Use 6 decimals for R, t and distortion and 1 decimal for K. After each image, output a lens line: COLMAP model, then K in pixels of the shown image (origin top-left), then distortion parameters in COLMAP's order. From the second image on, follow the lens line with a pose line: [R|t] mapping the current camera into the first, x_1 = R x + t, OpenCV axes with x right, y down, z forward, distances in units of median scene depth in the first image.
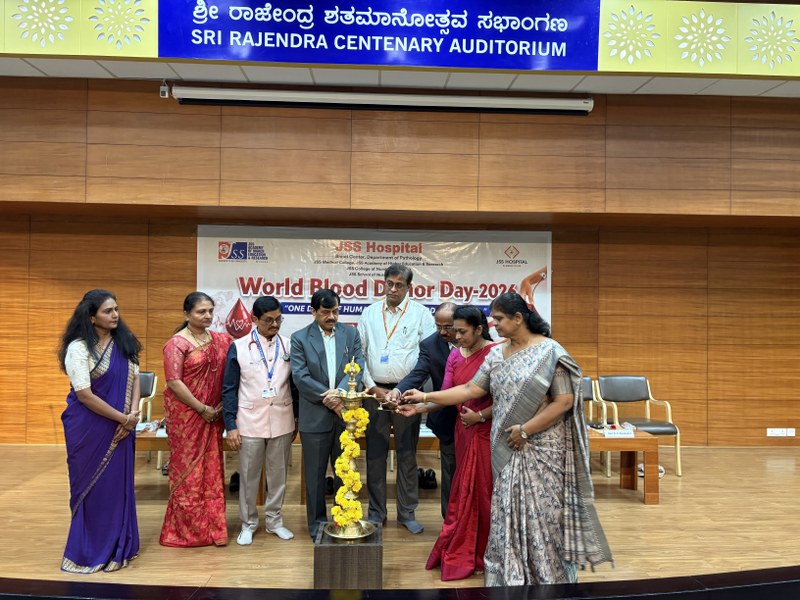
lens RADIAL K [[603.4, 0, 402.2], [0, 603.4, 299.3], [0, 0, 1]] dist [0.044335, -0.044982]
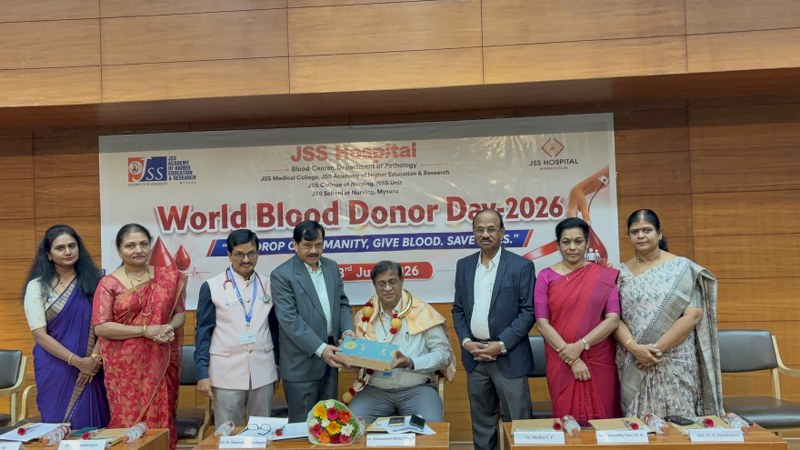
lens RADIAL K [[736.0, 0, 404.0], [0, 736.0, 224.8], [0, 0, 1]] dist [0.025615, 0.000000]
pose [[0.992511, -0.049110, -0.111849, 0.120122], [0.047910, 0.998762, -0.013385, 0.010632], [0.112368, 0.007926, 0.993635, 0.205013]]
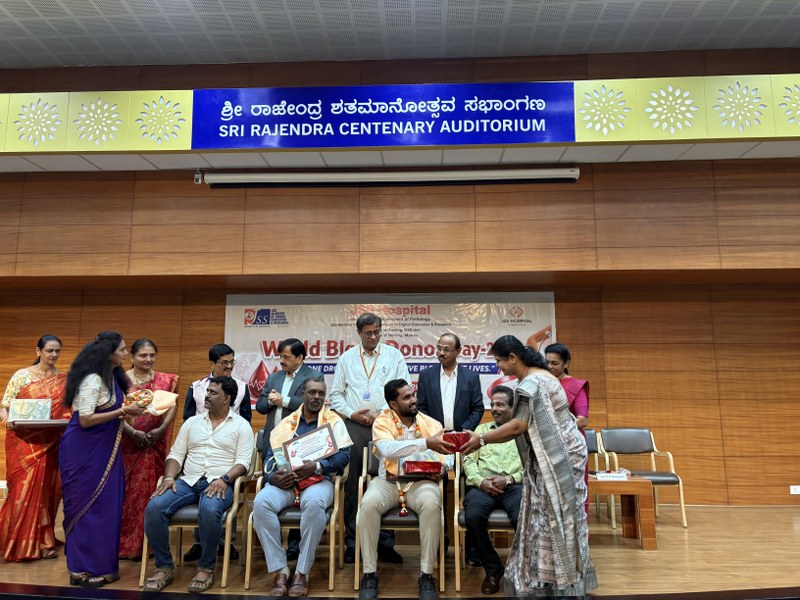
lens RADIAL K [[603.4, 0, 400.7], [0, 603.4, 297.9], [0, 0, 1]] dist [0.044335, -0.044982]
pose [[0.996071, -0.027438, -0.084196, 0.079746], [0.015213, 0.989673, -0.142537, 0.050875], [0.087237, 0.140696, 0.986202, -0.066815]]
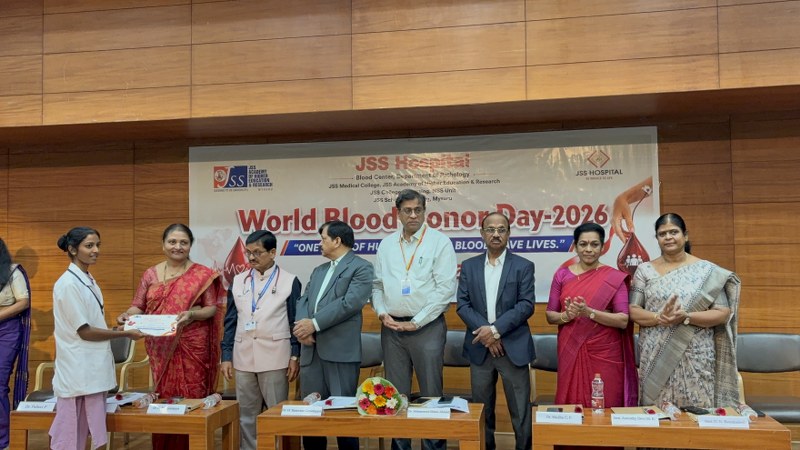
lens RADIAL K [[736.0, 0, 409.7], [0, 736.0, 226.8], [0, 0, 1]] dist [0.025615, 0.000000]
pose [[0.974982, -0.036551, -0.219256, 0.173647], [0.030010, 0.999002, -0.033093, 0.025999], [0.220247, 0.025685, 0.975106, 0.130905]]
